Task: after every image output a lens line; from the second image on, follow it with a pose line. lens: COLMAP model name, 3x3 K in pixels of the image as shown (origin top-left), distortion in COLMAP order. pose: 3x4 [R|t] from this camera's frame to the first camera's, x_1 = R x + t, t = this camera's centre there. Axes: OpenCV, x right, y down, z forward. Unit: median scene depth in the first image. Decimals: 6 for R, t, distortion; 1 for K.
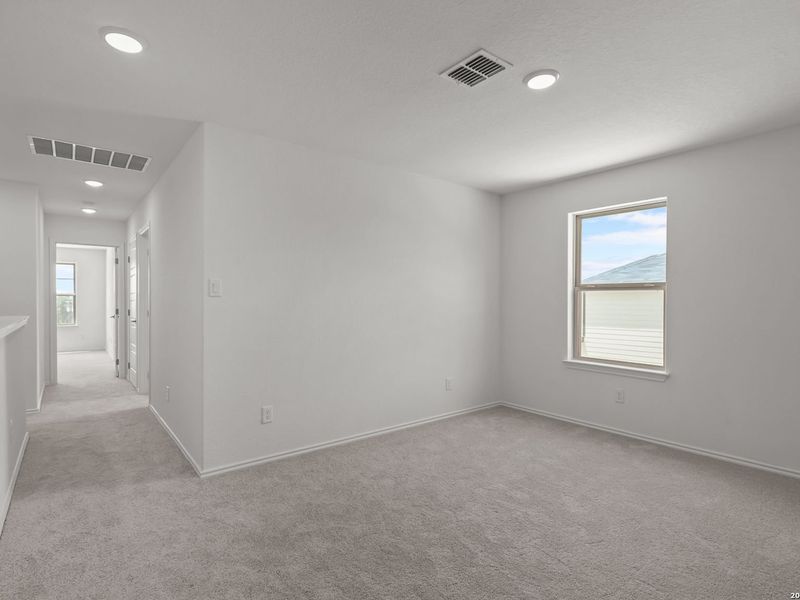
lens RADIAL K [[414.7, 0, 403.1], [0, 414.7, 303.9], [0, 0, 1]] dist [0.001030, -0.000003]
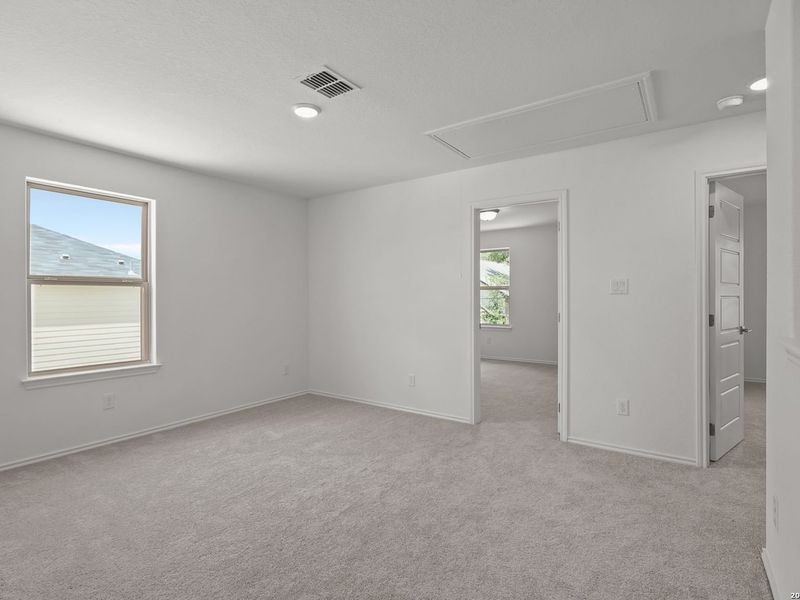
lens RADIAL K [[414.7, 0, 403.1], [0, 414.7, 303.9], [0, 0, 1]] dist [0.001030, -0.000003]
pose [[-0.285584, -0.008016, 0.958320, -0.536636], [0.005374, 0.999936, 0.009965, 0.002592], [-0.958339, 0.007996, -0.285523, 0.648570]]
